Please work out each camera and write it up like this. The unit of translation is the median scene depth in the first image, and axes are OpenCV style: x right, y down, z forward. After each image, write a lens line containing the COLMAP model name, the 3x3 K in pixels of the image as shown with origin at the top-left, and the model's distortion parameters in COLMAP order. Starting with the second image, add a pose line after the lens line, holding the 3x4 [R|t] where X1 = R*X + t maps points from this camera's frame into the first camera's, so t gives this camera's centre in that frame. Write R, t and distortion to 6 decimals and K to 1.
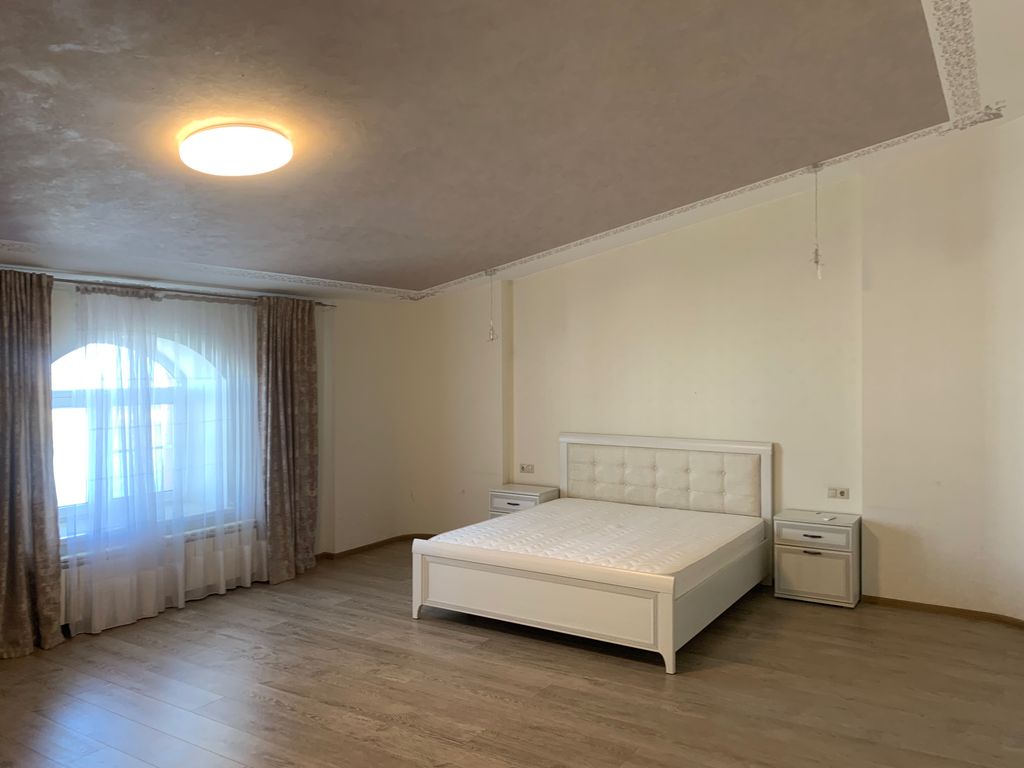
lens RADIAL K [[788.7, 0, 511.4], [0, 788.7, 385.4], [0, 0, 1]] dist [0.113739, -0.221441]
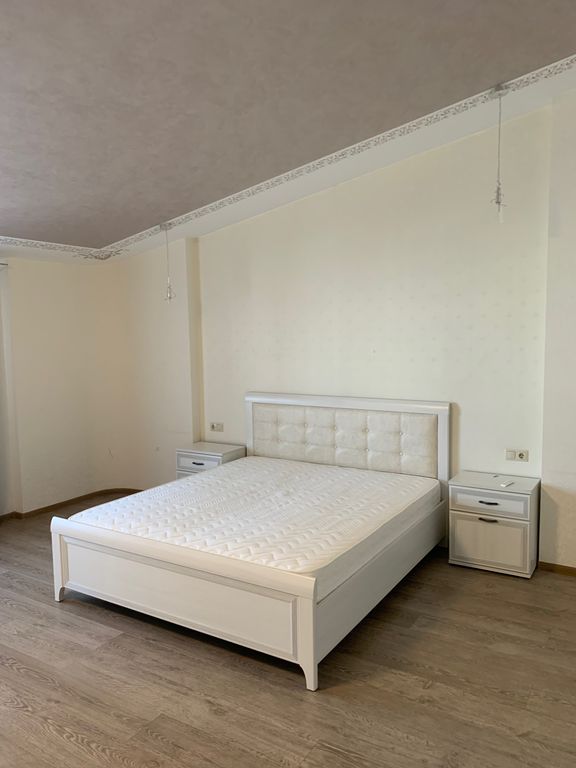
lens RADIAL K [[591.1, 0, 287.4], [0, 591.1, 394.4], [0, 0, 1]] dist [0.050110, -0.058050]
pose [[0.999828, -0.013055, 0.013179, 0.129336], [0.011884, 0.996283, 0.085314, -0.000492], [-0.014244, -0.085143, 0.996267, 0.308833]]
